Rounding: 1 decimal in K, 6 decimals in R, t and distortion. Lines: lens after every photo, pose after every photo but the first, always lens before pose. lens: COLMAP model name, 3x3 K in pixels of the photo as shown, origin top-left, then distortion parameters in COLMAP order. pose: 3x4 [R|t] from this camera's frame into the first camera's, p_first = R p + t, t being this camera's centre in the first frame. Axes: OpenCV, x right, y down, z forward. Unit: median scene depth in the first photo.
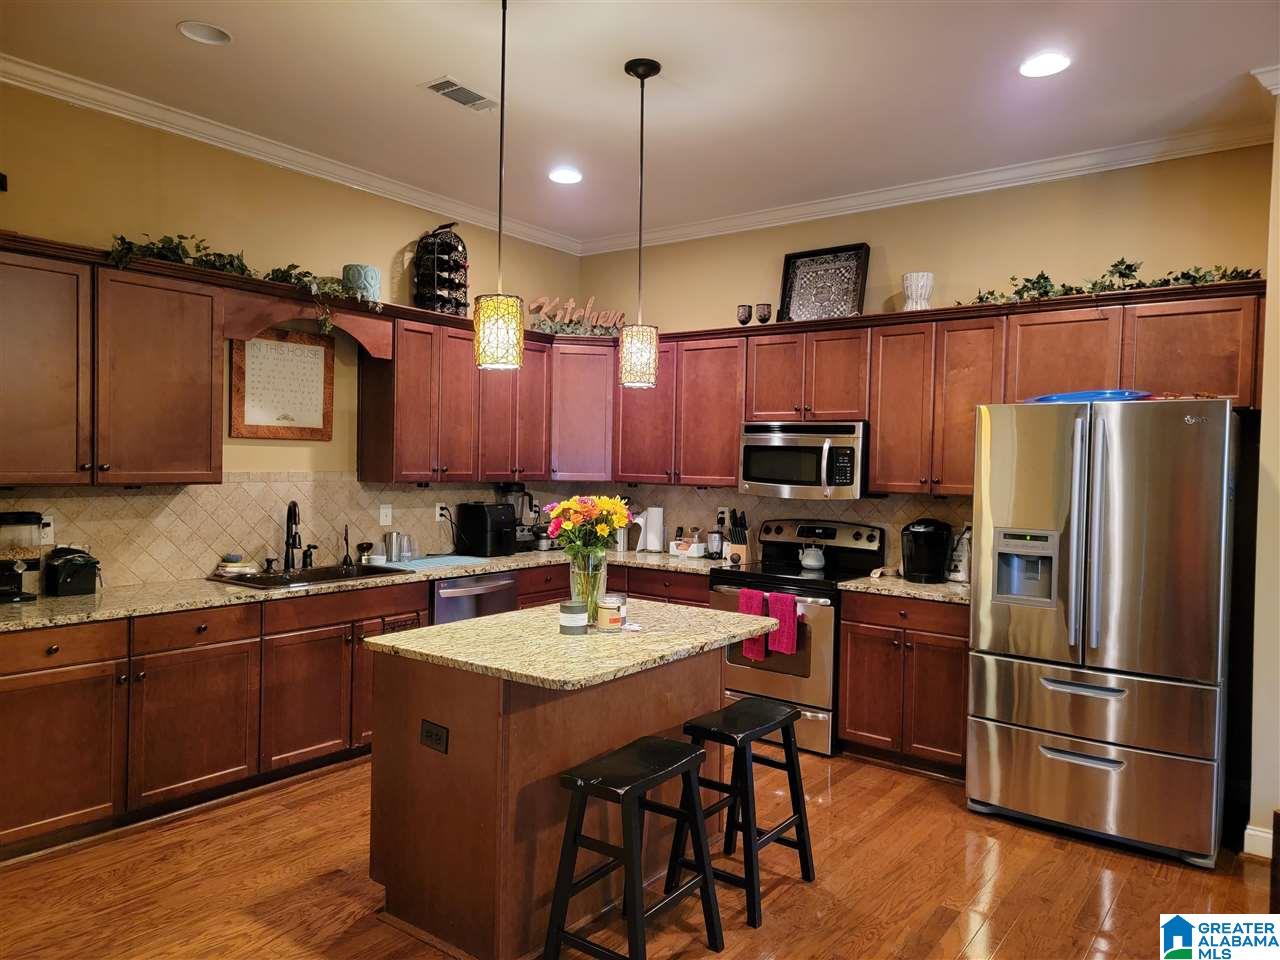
lens RADIAL K [[887.8, 0, 646.5], [0, 887.8, 475.2], [0, 0, 1]] dist [0.062056, -0.013601]
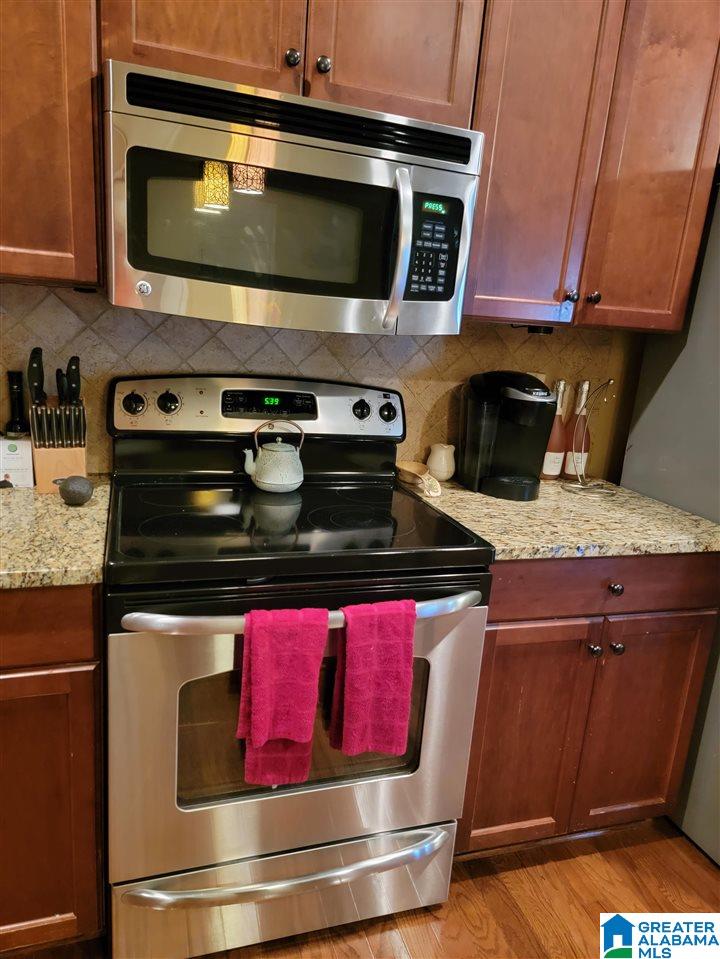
lens RADIAL K [[665.2, 0, 360.1], [0, 665.2, 484.5], [0, 0, 1]] dist [0.062056, -0.013601]
pose [[0.578006, -0.183981, 0.795022, -0.054505], [-0.052196, 0.963923, 0.261015, 0.014146], [-0.814361, -0.192365, 0.547551, 0.797931]]
